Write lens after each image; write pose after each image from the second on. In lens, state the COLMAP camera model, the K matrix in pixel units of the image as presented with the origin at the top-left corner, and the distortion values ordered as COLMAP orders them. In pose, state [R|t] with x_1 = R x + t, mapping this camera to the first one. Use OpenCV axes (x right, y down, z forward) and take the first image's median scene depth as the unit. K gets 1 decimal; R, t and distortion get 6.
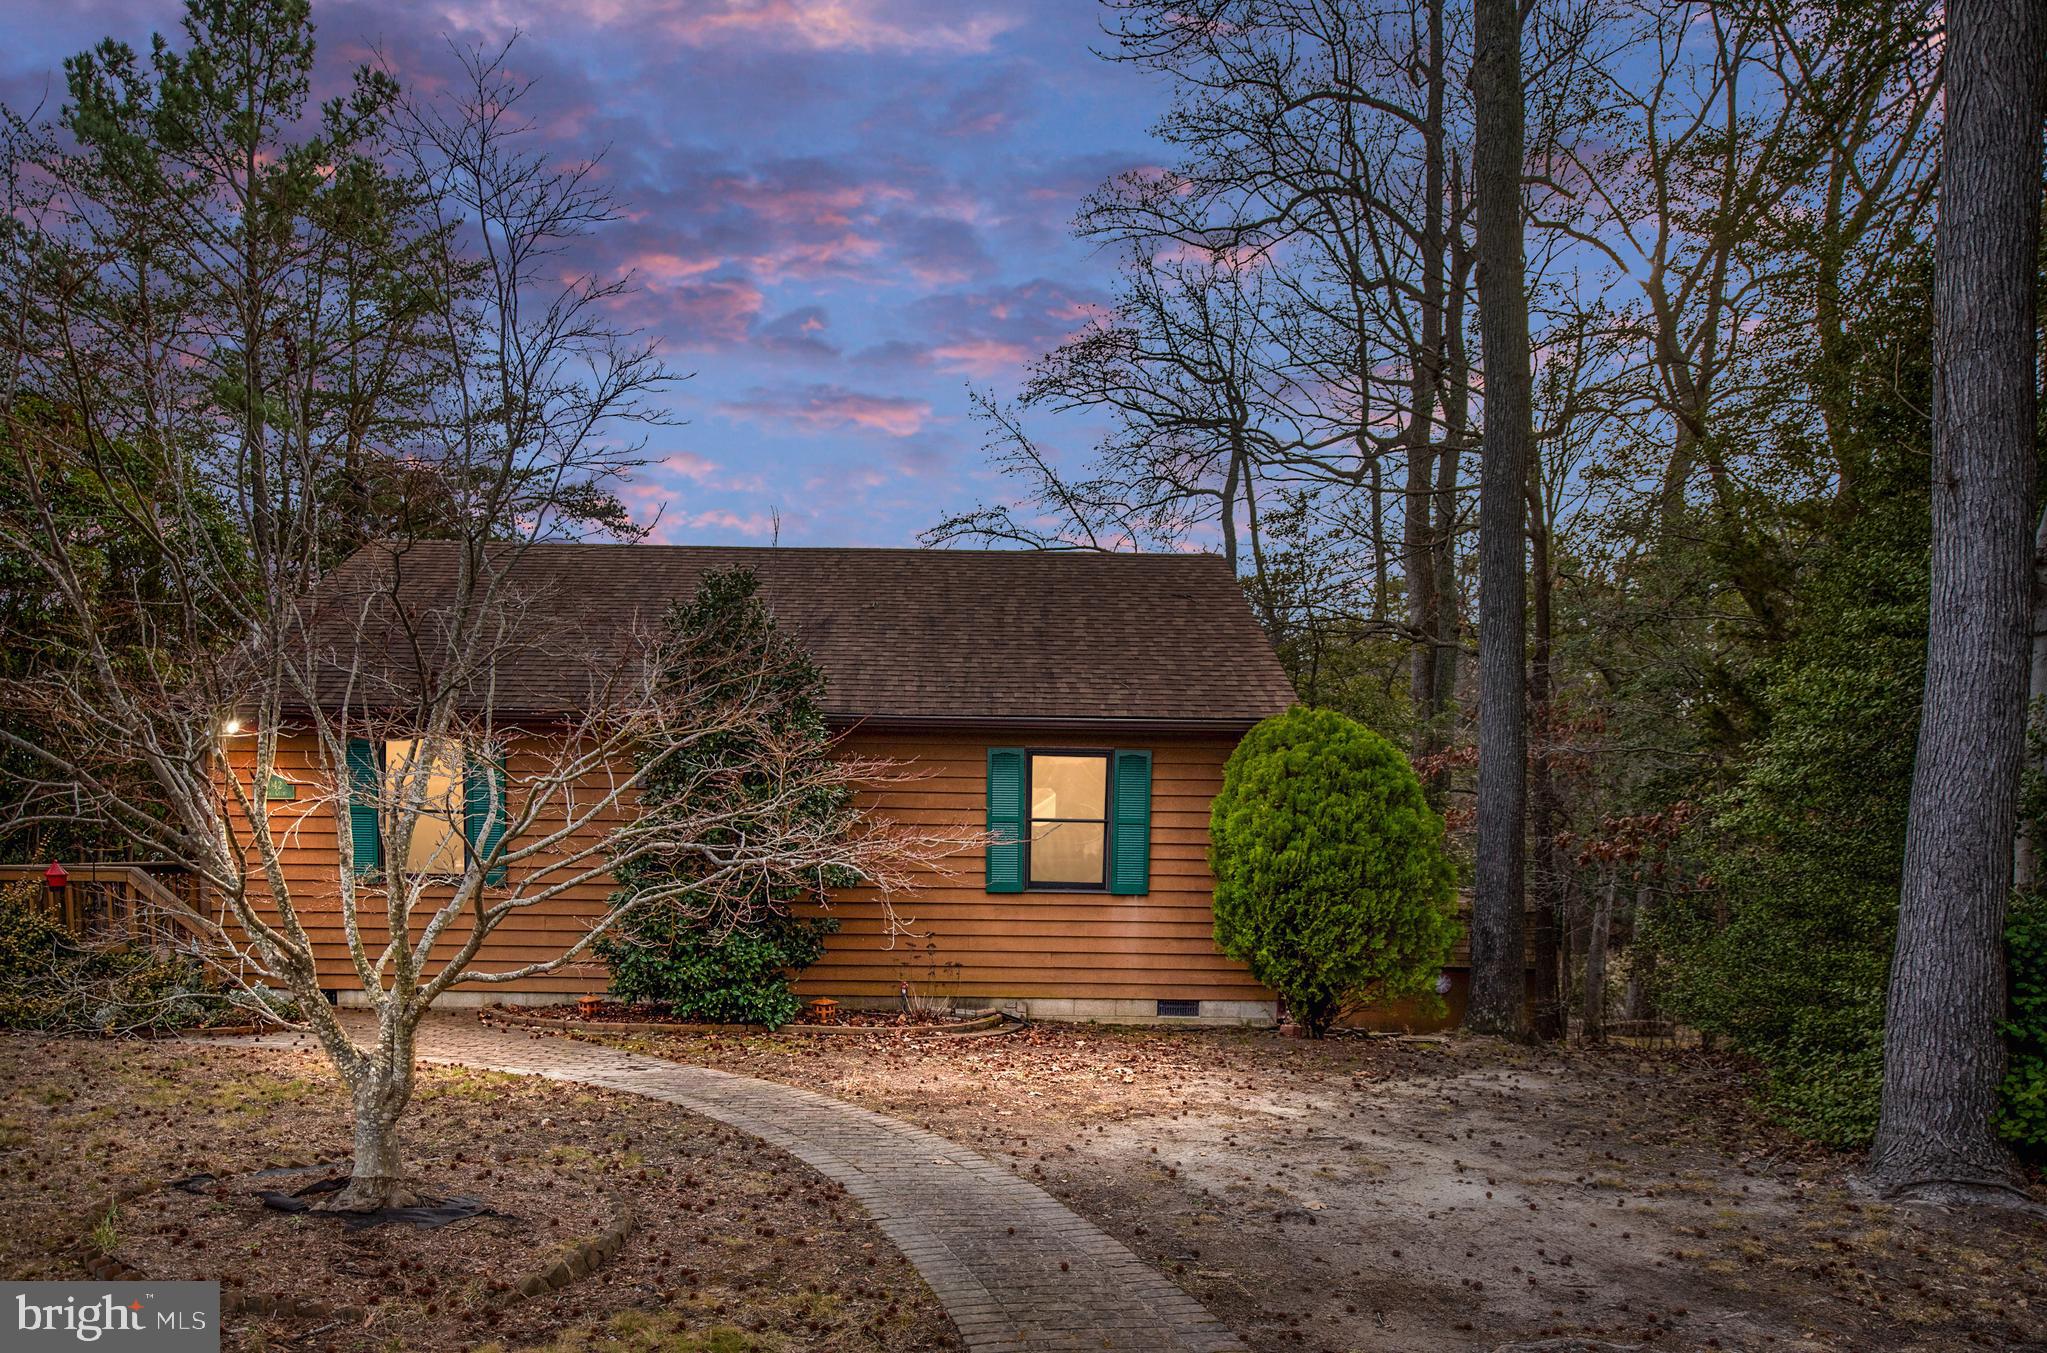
lens RADIAL K [[1328.8, 0, 1023.5], [0, 1328.8, 676.5], [0, 0, 1]] dist [-0.000235, -0.000236]
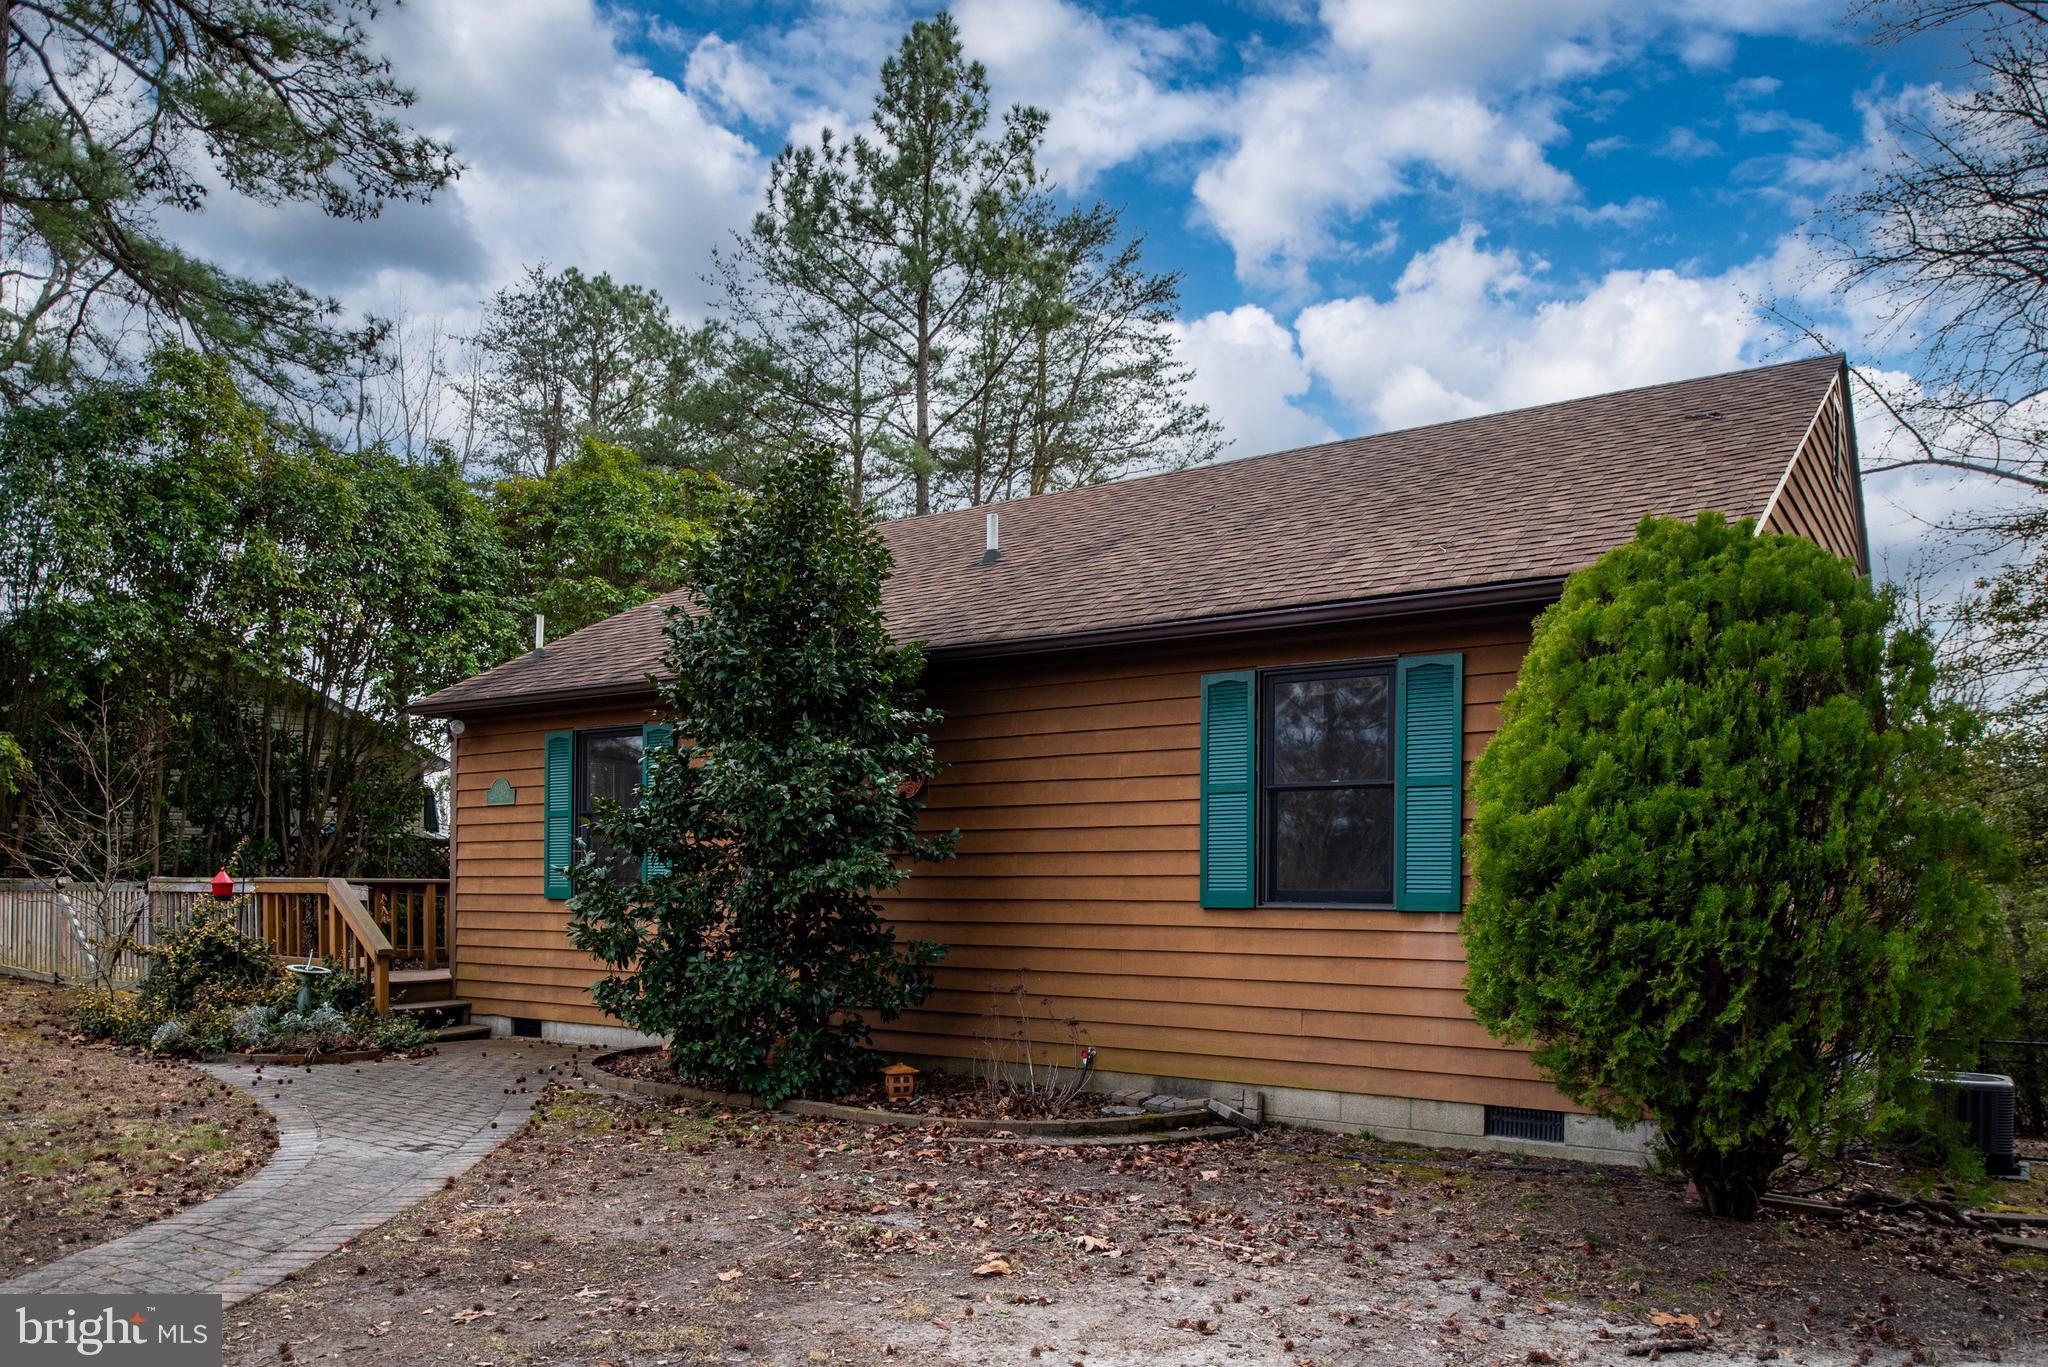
lens RADIAL K [[1426.3, 0, 1024.0], [0, 1426.3, 683.5], [0, 0, 1]] dist [-0.000316, -0.001383]
pose [[0.821791, -0.088368, -0.562894, 0.288685], [0.077966, 0.996048, -0.042543, 0.081842], [0.564429, -0.008925, 0.825433, 0.415037]]
